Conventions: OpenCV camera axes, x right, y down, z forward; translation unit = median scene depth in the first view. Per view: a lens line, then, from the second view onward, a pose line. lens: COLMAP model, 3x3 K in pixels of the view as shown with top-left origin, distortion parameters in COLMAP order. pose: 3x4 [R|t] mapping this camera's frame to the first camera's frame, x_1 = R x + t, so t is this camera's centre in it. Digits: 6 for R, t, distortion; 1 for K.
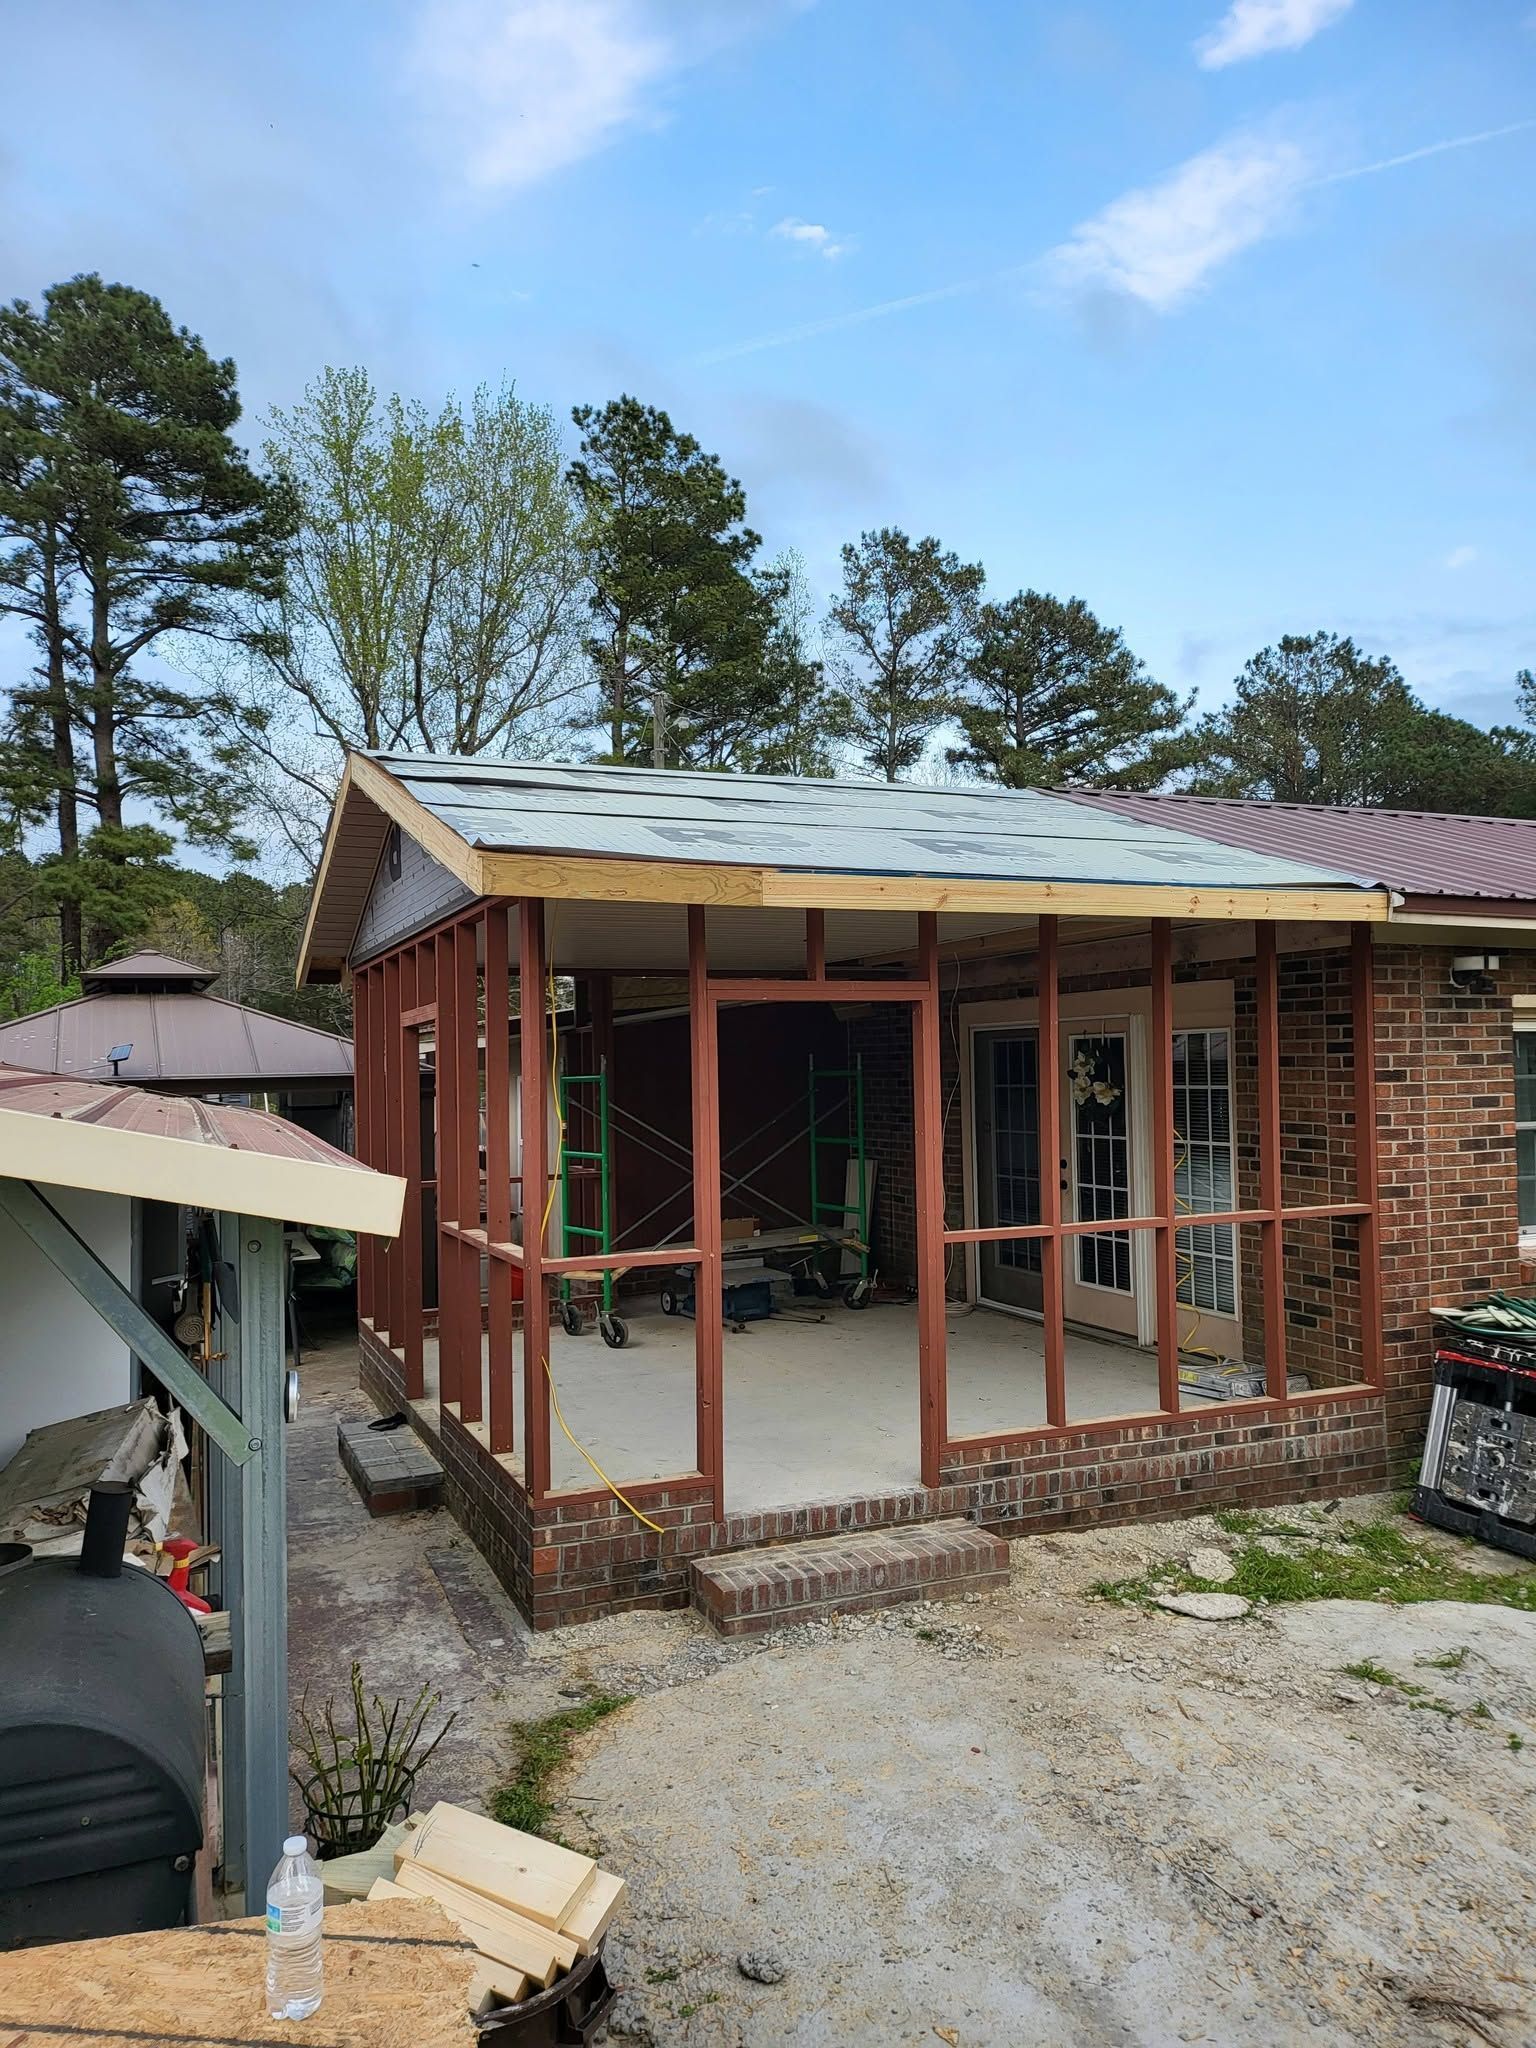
lens RADIAL K [[1425.3, 0, 753.5], [0, 1425.3, 1043.0], [0, 0, 1]] dist [0.076074, -0.081137]
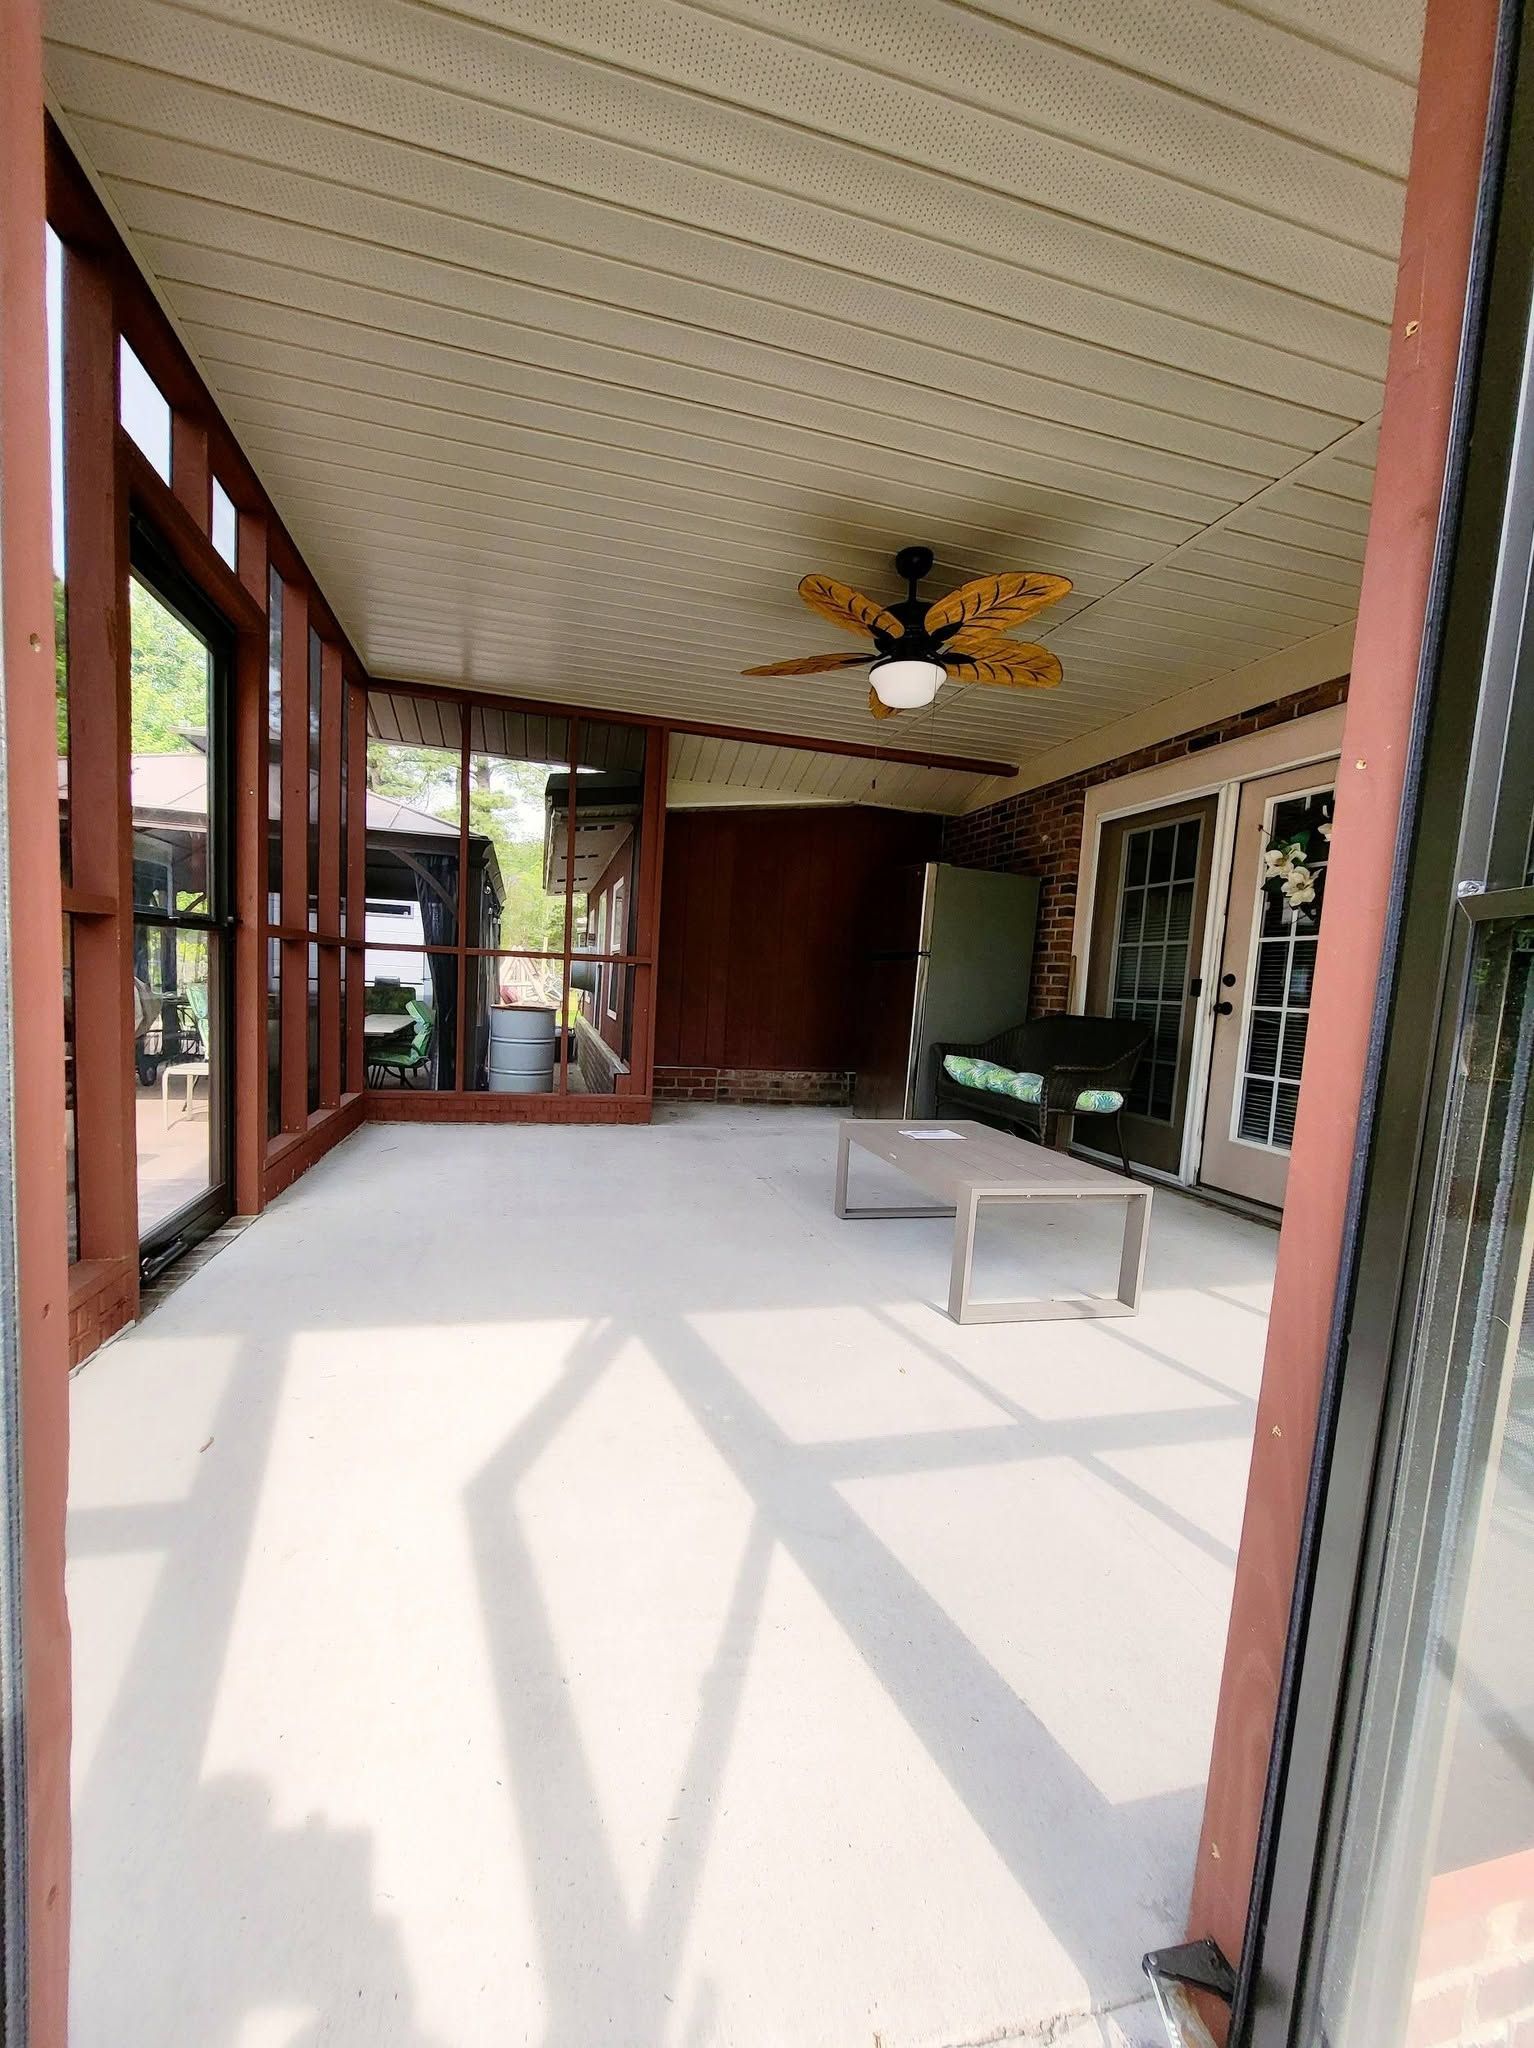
lens RADIAL K [[799.3, 0, 747.6], [0, 799.3, 1048.2], [0, 0, 1]] dist [0.000204, -0.000045]
pose [[0.985784, 0.089158, -0.142413, 0.045961], [-0.074553, 0.991695, 0.104795, 0.126775], [0.150574, -0.092688, 0.984244, 0.743295]]
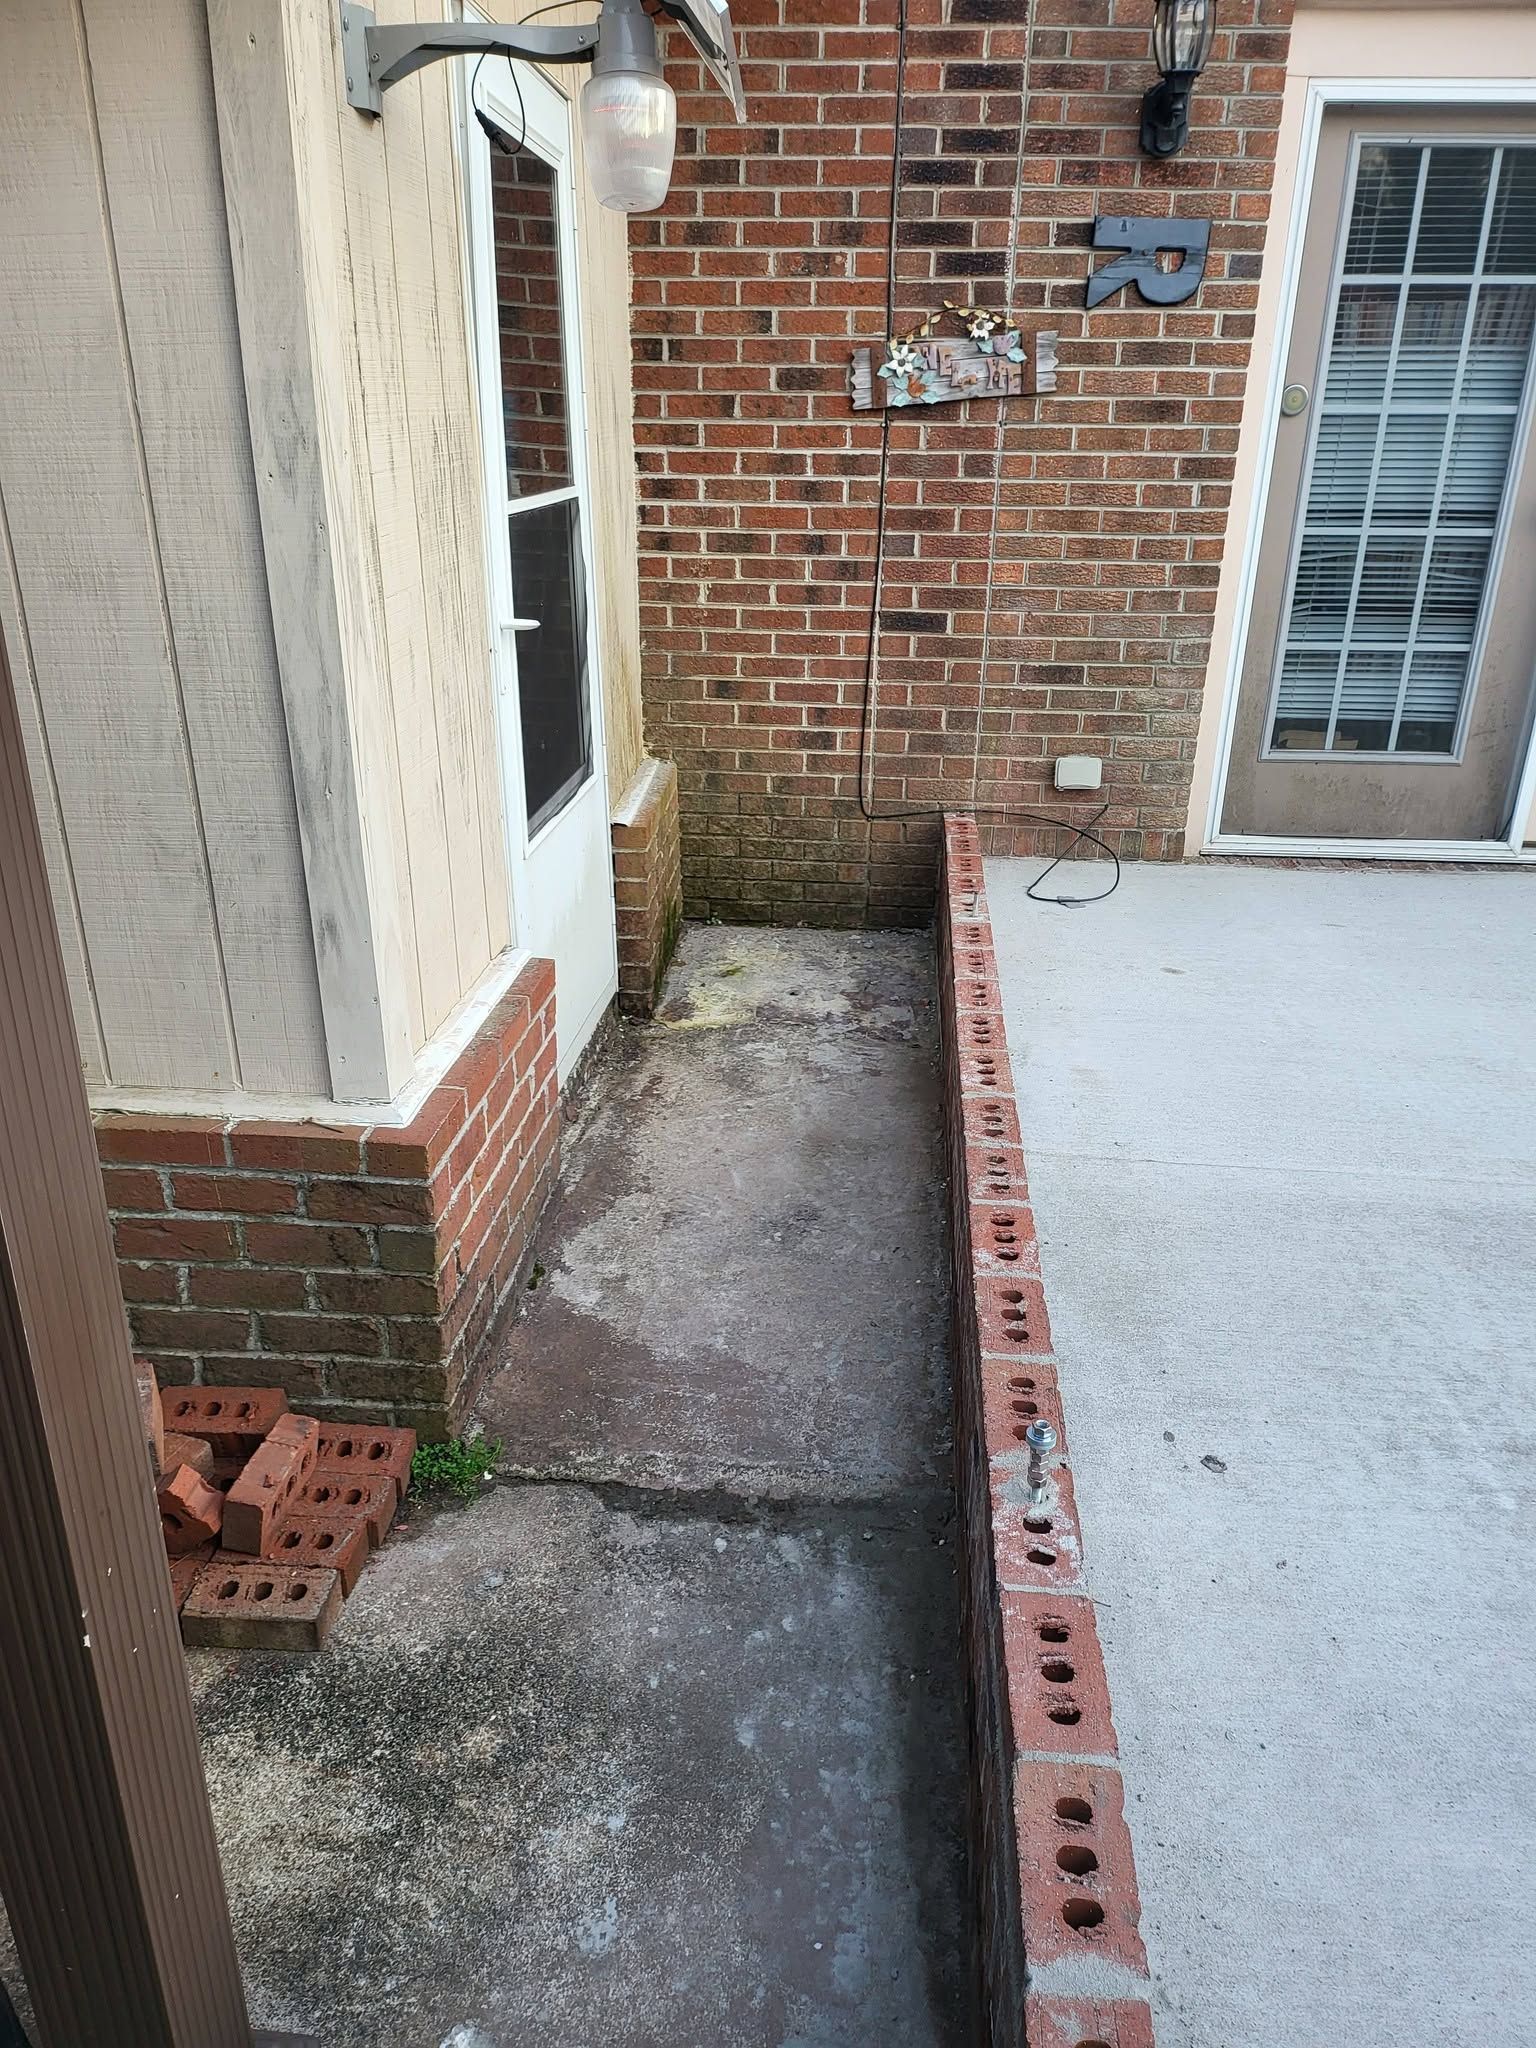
lens RADIAL K [[1425.9, 0, 774.8], [0, 1425.9, 1037.4], [0, 0, 1]] dist [0.072903, -0.080486]
pose [[0.465669, -0.323192, 0.823832, -0.403973], [-0.035128, 0.923442, 0.382126, 0.106915], [-0.884261, -0.206884, 0.418665, 1.346684]]
